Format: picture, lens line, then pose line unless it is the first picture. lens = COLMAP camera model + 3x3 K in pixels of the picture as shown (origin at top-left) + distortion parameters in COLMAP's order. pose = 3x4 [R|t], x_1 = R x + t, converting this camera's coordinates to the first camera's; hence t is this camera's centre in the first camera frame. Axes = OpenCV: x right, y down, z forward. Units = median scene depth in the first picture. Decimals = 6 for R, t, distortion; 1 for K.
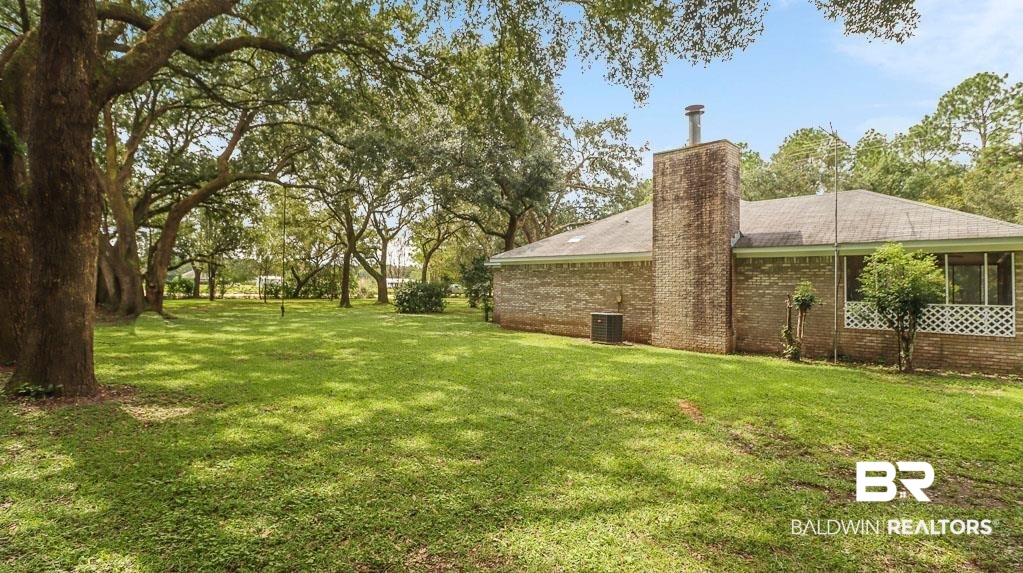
lens RADIAL K [[480.4, 0, 512.6], [0, 480.4, 282.3], [0, 0, 1]] dist [0.003254, -0.013231]
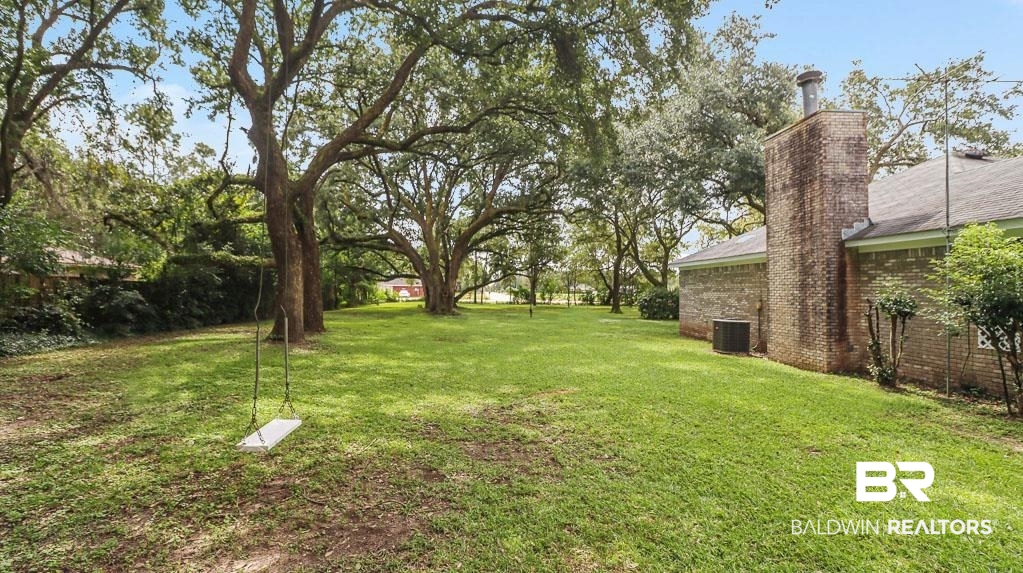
lens RADIAL K [[480.4, 0, 512.6], [0, 480.4, 282.3], [0, 0, 1]] dist [0.003254, -0.013231]
pose [[0.744878, -0.017835, -0.666962, 0.565059], [0.005041, 0.999765, -0.021105, 0.010698], [0.667182, 0.012359, 0.744793, 0.042087]]
